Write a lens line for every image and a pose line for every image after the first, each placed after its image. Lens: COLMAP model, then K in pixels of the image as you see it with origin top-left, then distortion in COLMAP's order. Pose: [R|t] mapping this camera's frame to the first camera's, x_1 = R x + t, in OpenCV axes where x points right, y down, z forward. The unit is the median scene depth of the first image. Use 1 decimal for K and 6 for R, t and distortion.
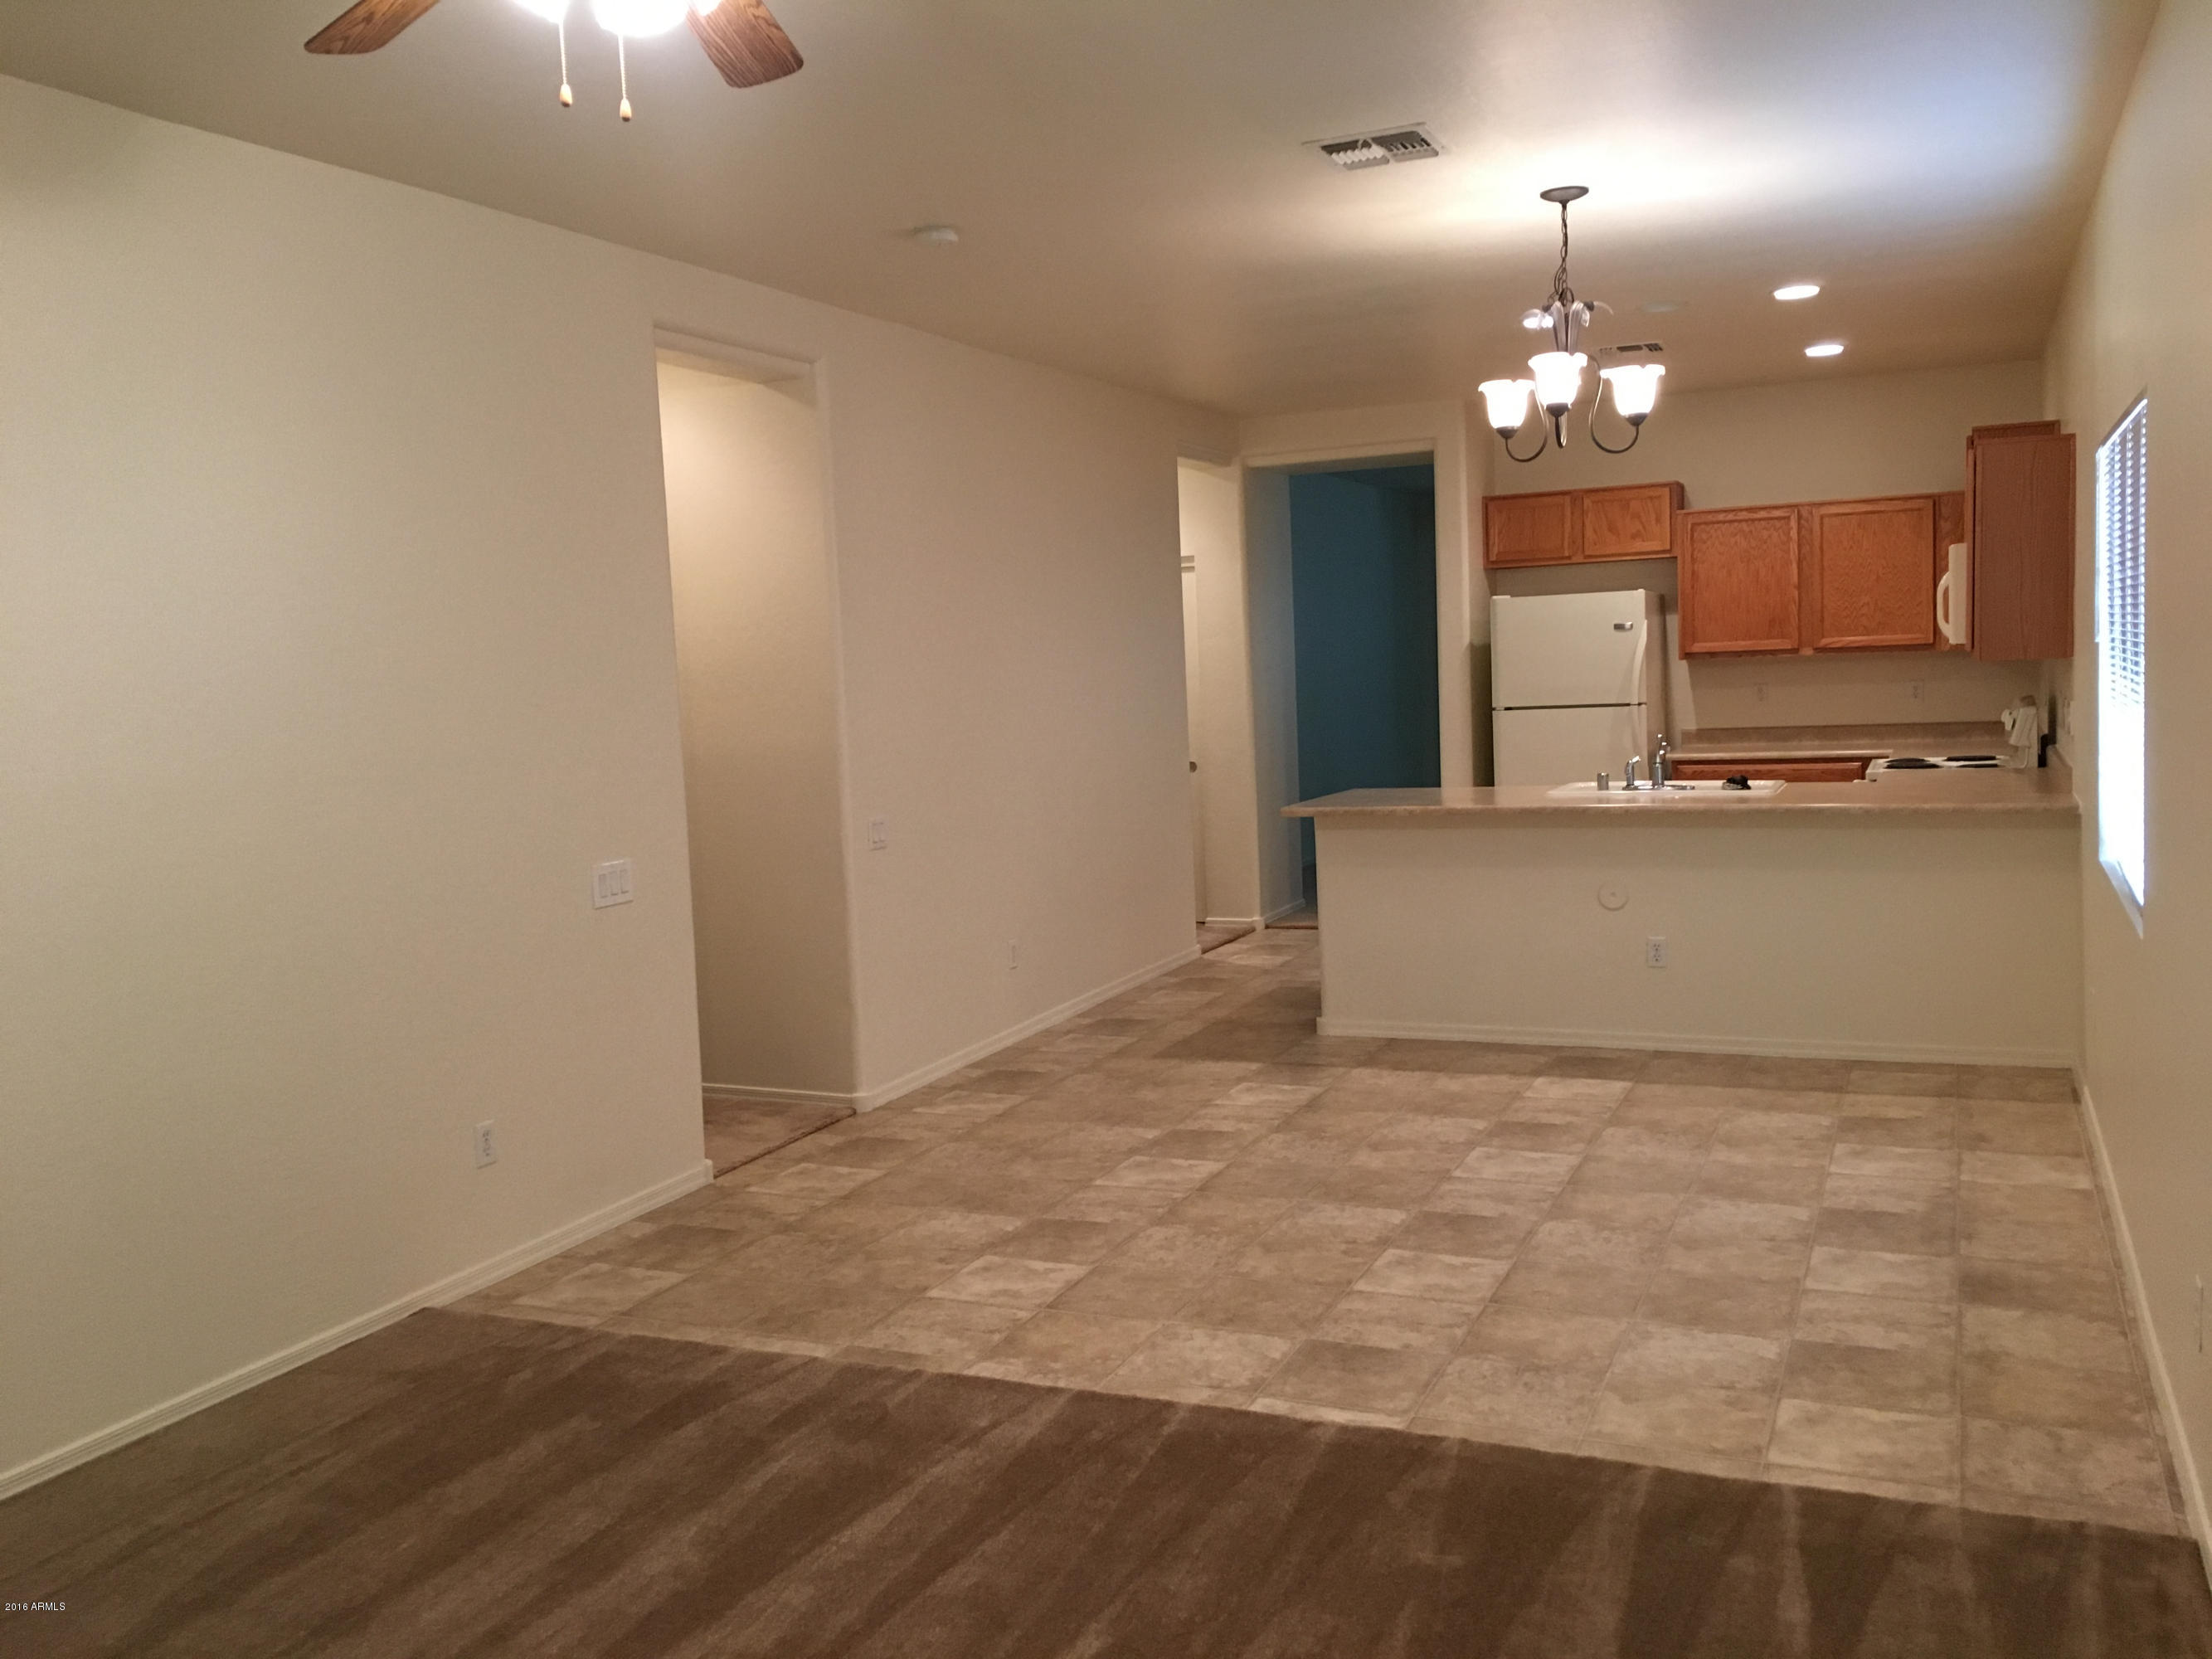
lens RADIAL K [[1892.0, 0, 1103.7], [0, 1892.0, 829.0], [0, 0, 1]] dist [0.067745, -0.087453]
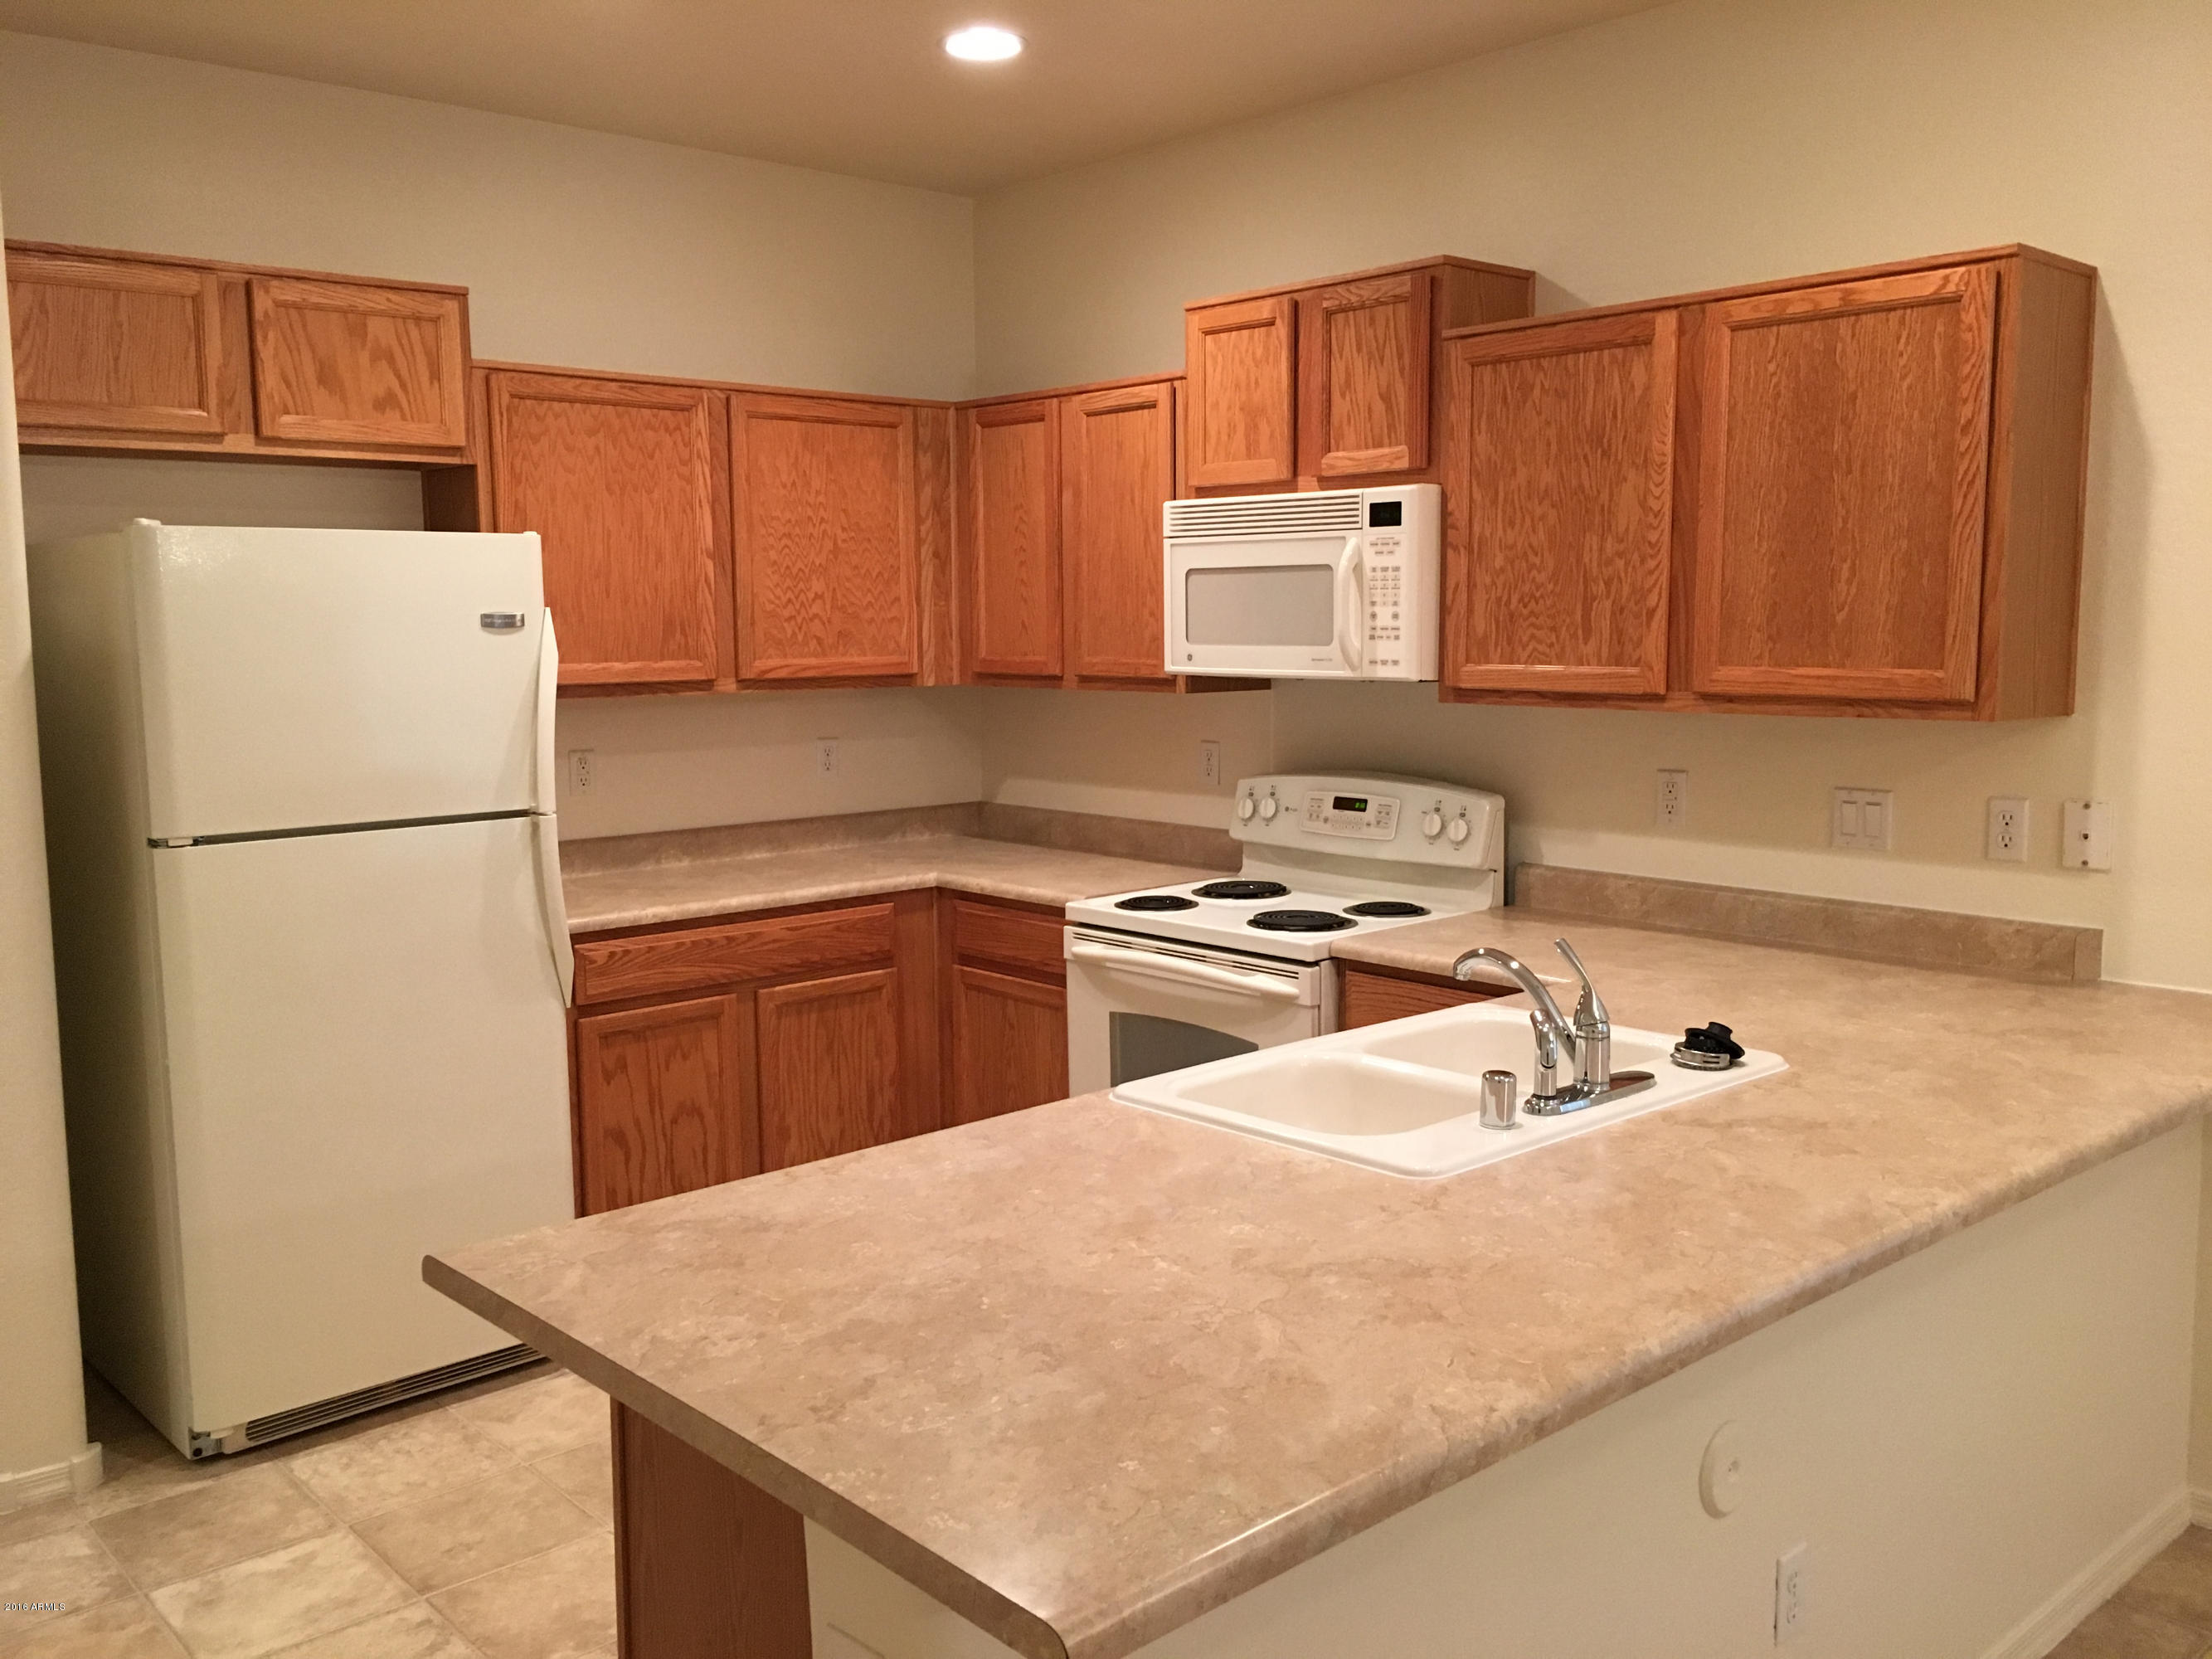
lens RADIAL K [[1892.0, 0, 1104.2], [0, 1892.0, 815.7], [0, 0, 1]] dist [0.067745, -0.087453]
pose [[0.414370, -0.057972, 0.908260, -0.066396], [0.073415, 0.996846, 0.030133, -0.107410], [-0.907143, 0.054194, 0.417319, 1.130870]]
